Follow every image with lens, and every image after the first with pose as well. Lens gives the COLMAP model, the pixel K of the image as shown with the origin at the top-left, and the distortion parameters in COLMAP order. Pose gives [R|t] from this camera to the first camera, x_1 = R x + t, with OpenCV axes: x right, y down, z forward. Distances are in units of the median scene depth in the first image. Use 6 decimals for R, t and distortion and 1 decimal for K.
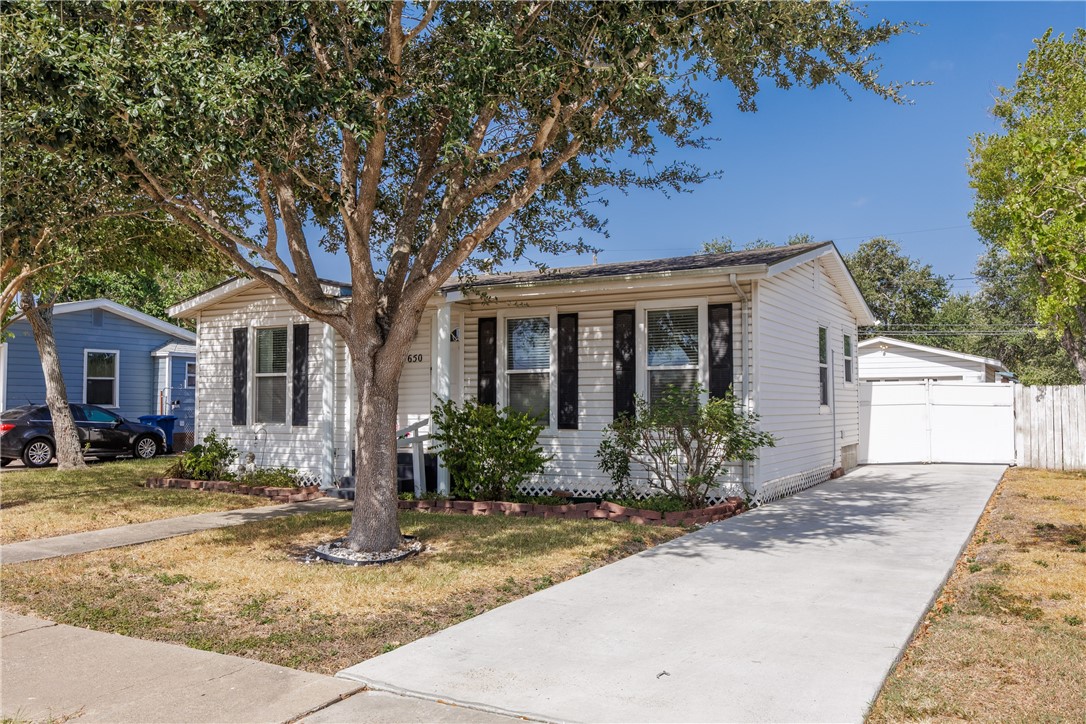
lens RADIAL K [[941.6, 0, 540.2], [0, 941.6, 361.1], [0, 0, 1]] dist [-0.020086, -0.002739]
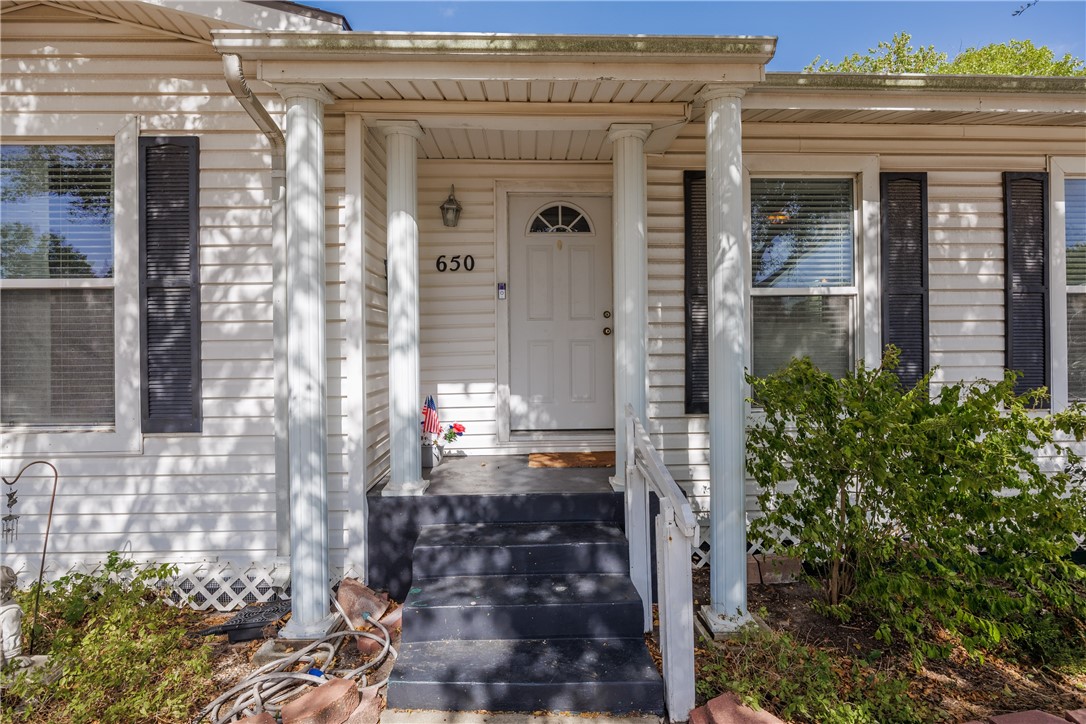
lens RADIAL K [[563.4, 0, 536.0], [0, 563.4, 346.1], [0, 0, 1]] dist [-0.010549, -0.000304]
pose [[0.849944, -0.003783, 0.526859, -0.259232], [-0.016896, 0.999264, 0.034432, 0.029143], [-0.526601, -0.038167, 0.849255, 0.784747]]
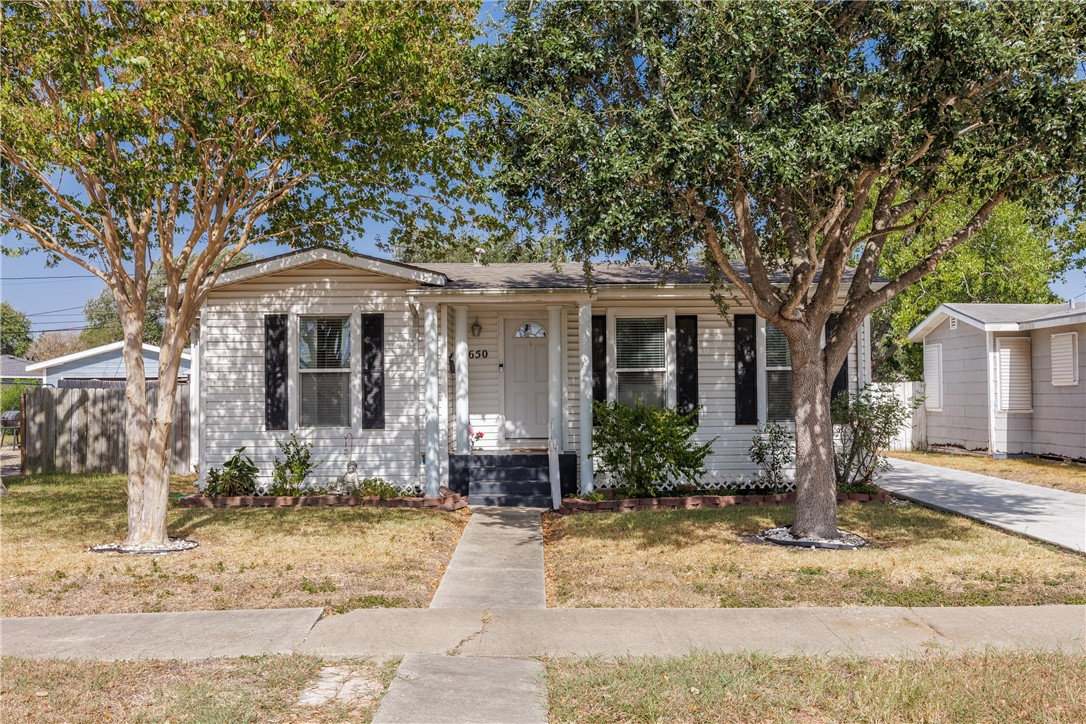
lens RADIAL K [[1047.4, 0, 540.8], [0, 1047.4, 365.9], [0, 0, 1]] dist [-0.002665, 0.000000]
pose [[0.856452, 0.009881, 0.516131, -0.652955], [-0.017189, 0.999808, 0.009382, -0.002314], [-0.515940, -0.016907, 0.856458, 0.079736]]
